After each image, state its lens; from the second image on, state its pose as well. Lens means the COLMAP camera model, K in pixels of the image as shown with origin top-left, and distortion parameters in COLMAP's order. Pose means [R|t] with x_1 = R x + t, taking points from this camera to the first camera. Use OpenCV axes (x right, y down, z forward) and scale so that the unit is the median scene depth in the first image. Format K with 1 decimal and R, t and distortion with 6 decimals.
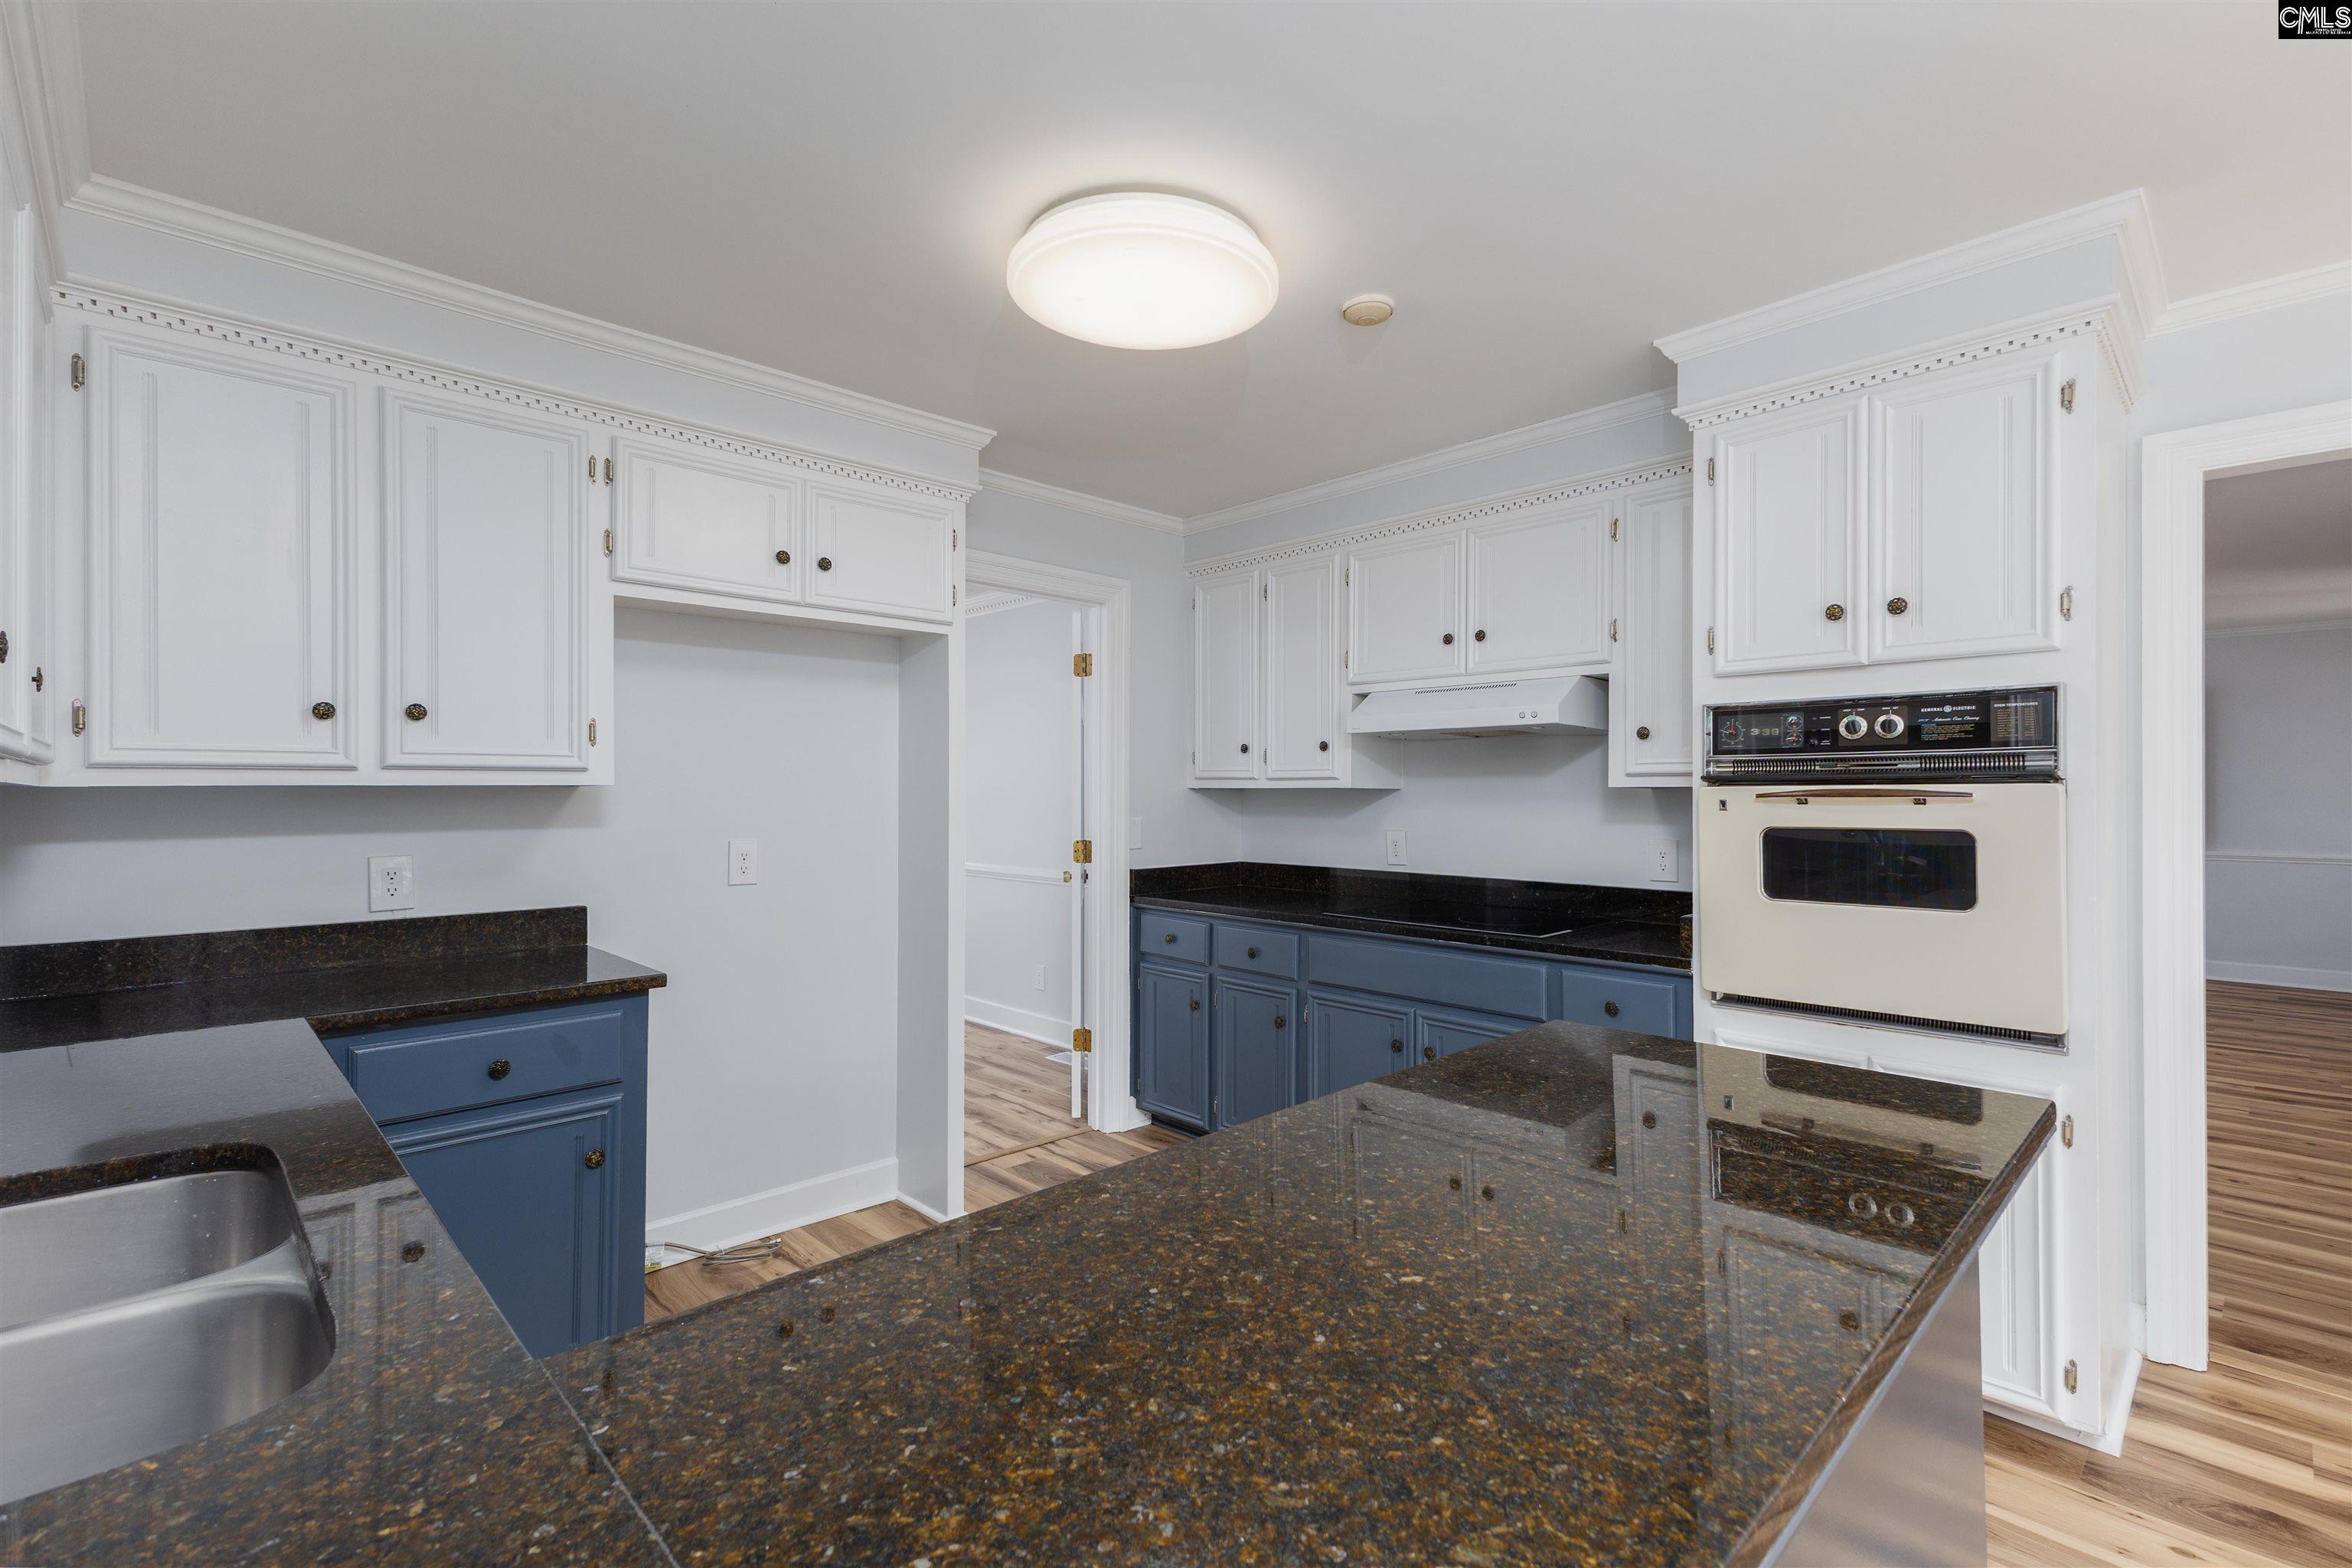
lens RADIAL K [[1074.6, 0, 1184.0], [0, 1074.6, 782.2], [0, 0, 1]] dist [0.011115, 0.000014]
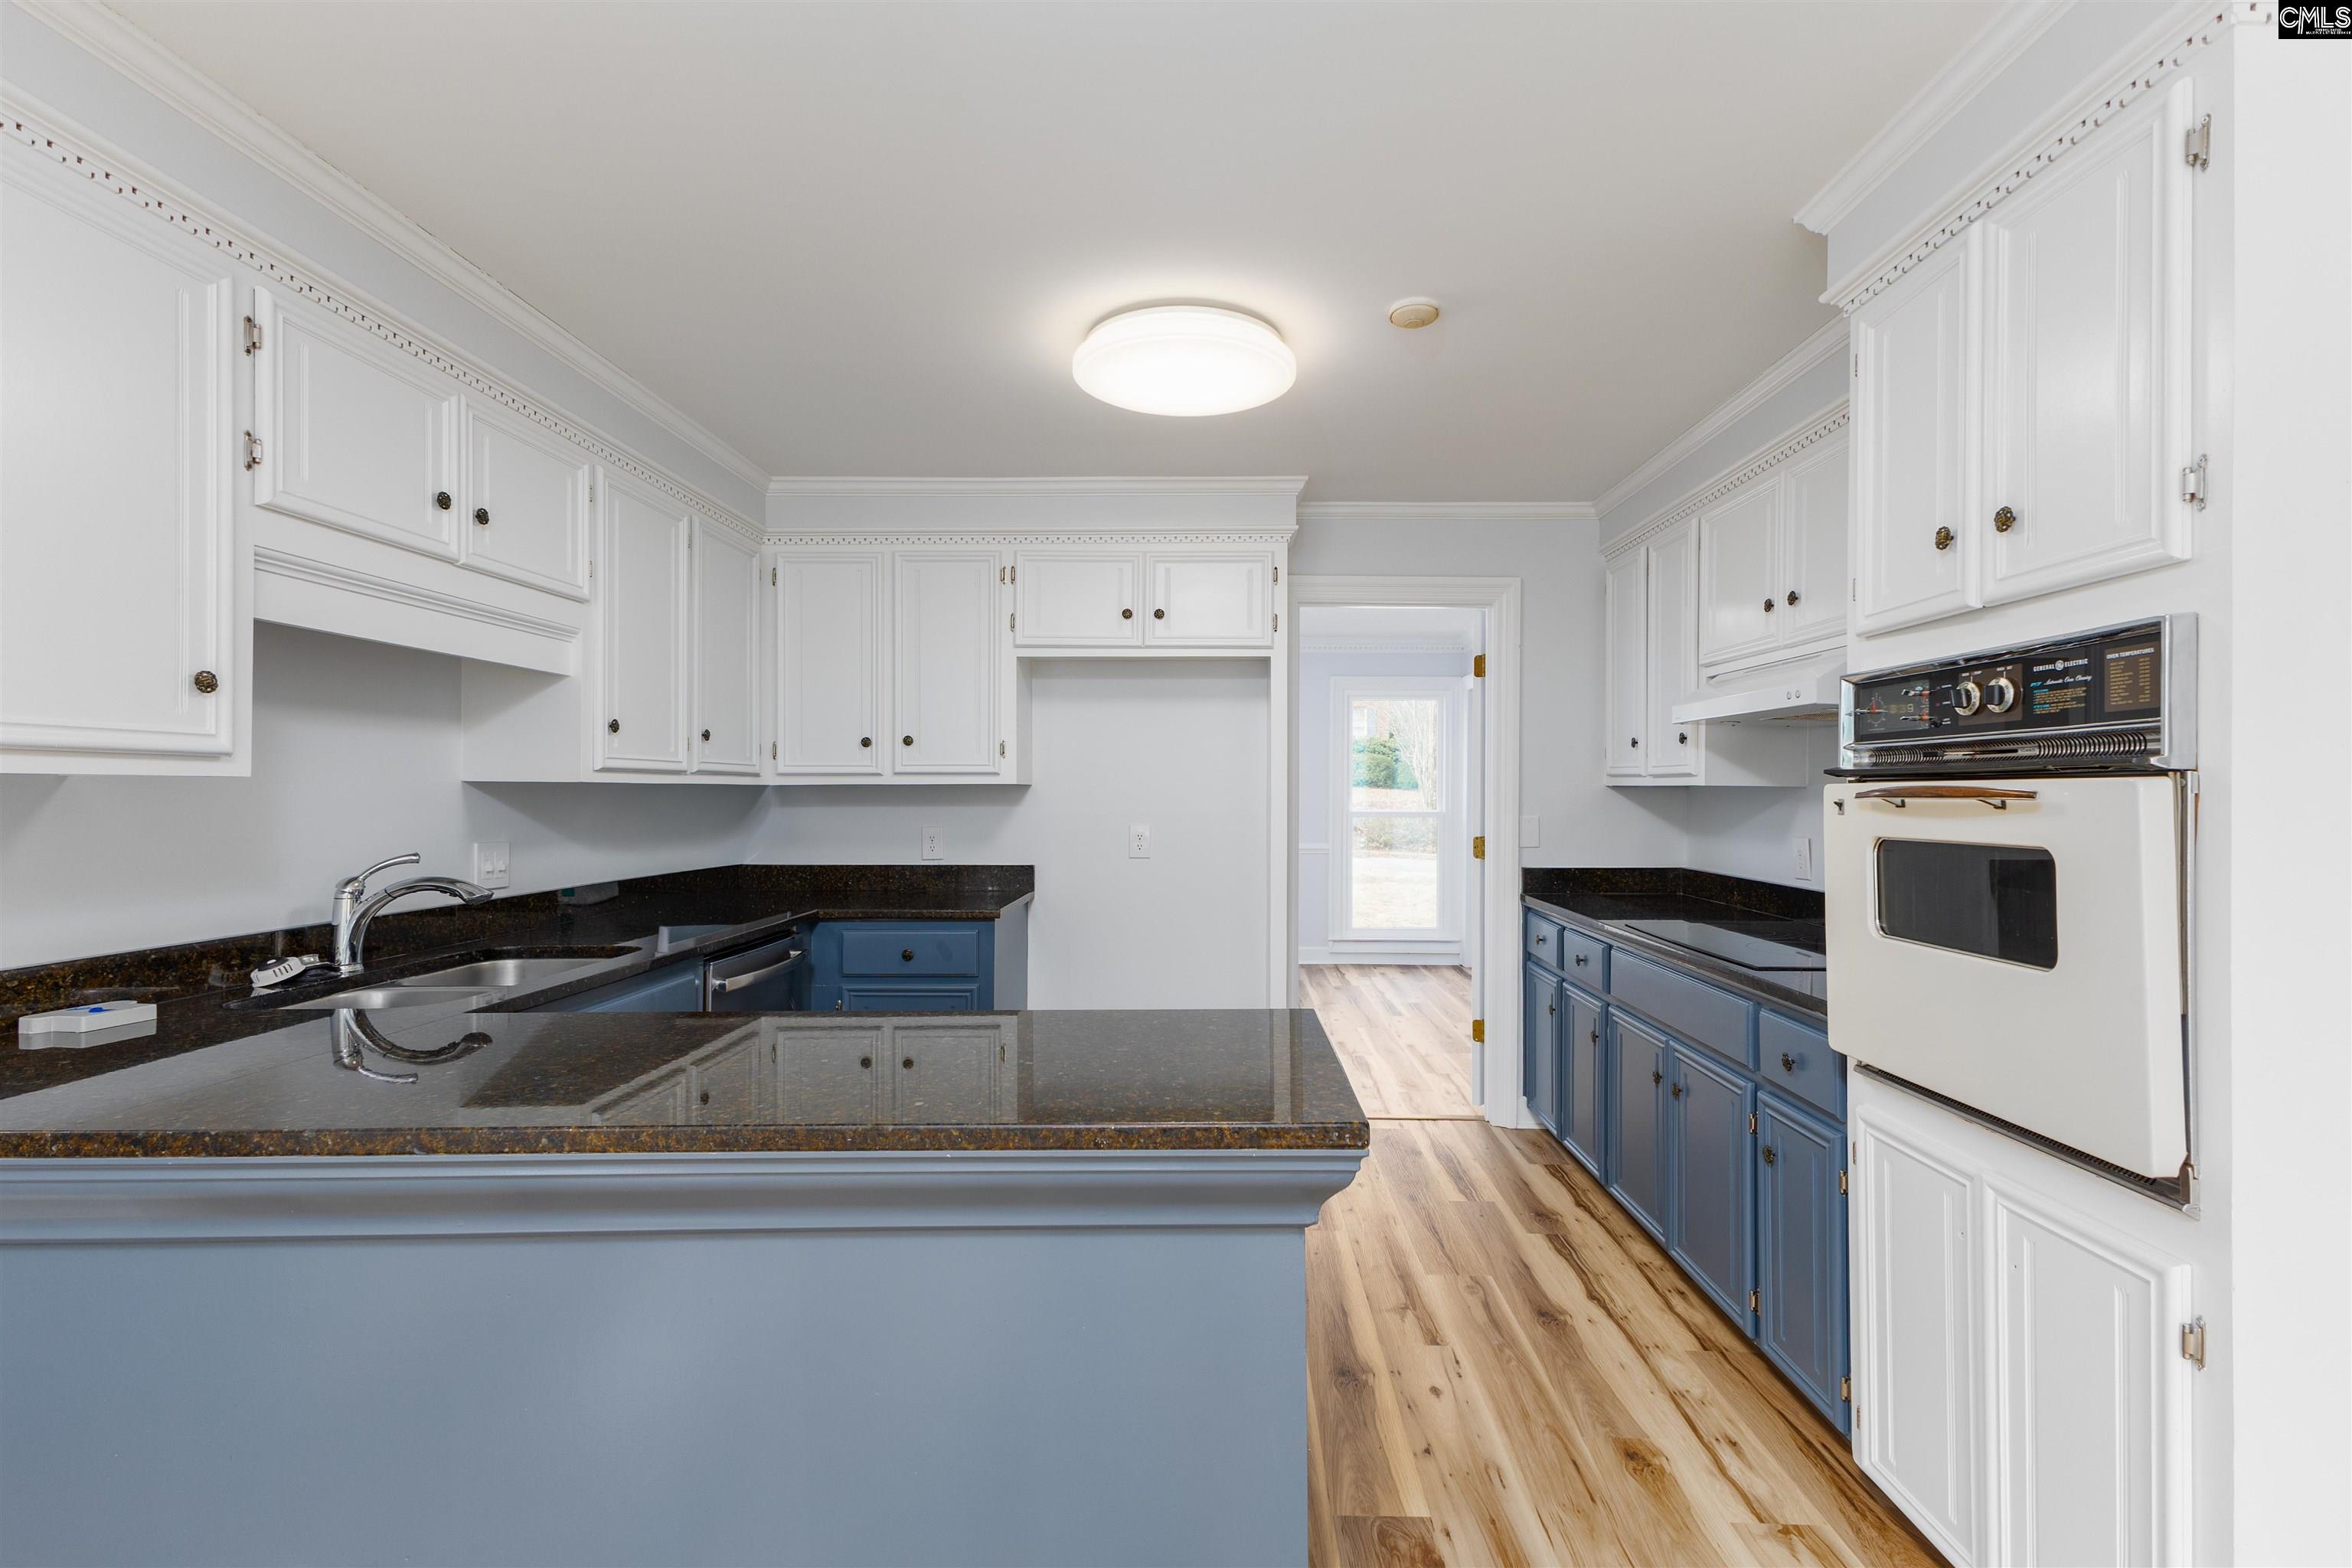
lens RADIAL K [[1074.6, 0, 1184.0], [0, 1074.6, 782.2], [0, 0, 1]] dist [0.011115, 0.000014]
pose [[0.693687, -0.002782, -0.720271, 0.712116], [0.004371, 0.999990, 0.000348, 0.000970], [0.720263, -0.003390, 0.693692, 0.135079]]
